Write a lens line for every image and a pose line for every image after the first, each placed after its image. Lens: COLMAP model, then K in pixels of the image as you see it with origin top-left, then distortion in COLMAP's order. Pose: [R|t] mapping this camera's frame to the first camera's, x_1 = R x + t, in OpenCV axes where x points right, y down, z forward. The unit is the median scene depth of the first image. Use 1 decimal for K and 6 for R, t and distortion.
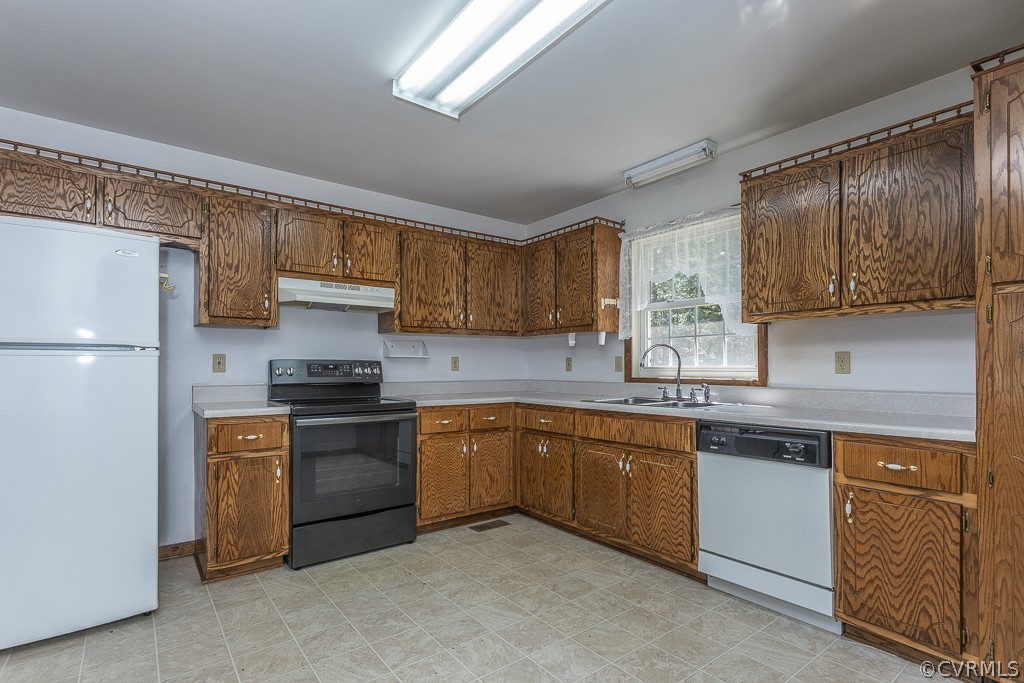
lens RADIAL K [[497.2, 0, 506.3], [0, 497.2, 364.7], [0, 0, 1]] dist [-0.000473, 0.001787]
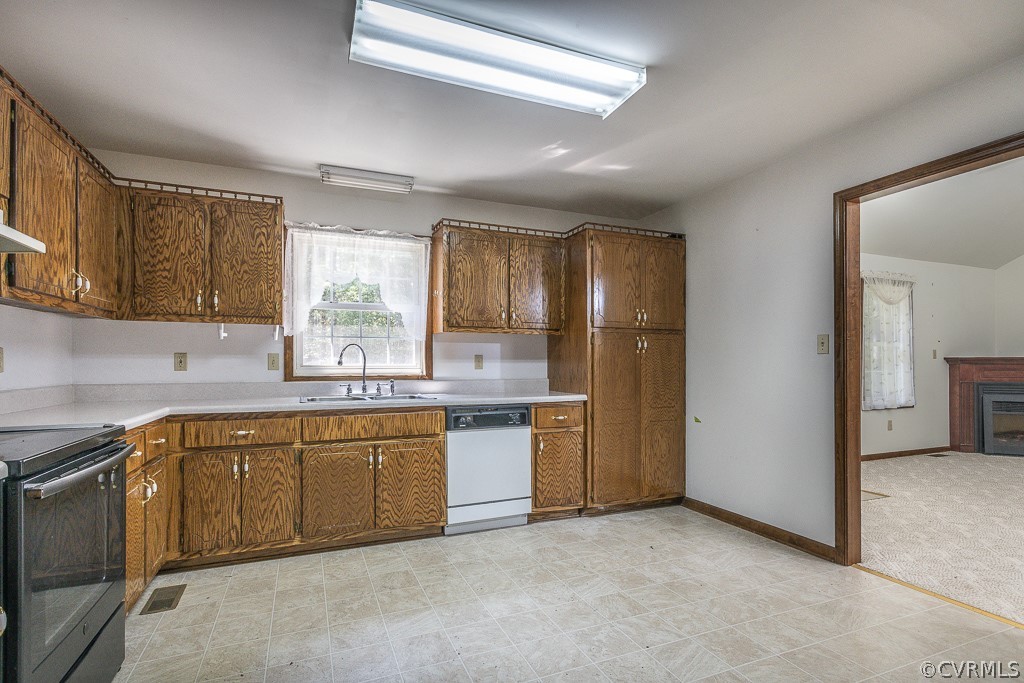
lens RADIAL K [[497.2, 0, 512.0], [0, 497.2, 365.0], [0, 0, 1]] dist [-0.000473, 0.001787]
pose [[0.252071, -0.001423, 0.967708, -0.757442], [-0.003899, 0.999989, 0.002486, 0.000431], [-0.967701, -0.004400, 0.252063, 0.486163]]
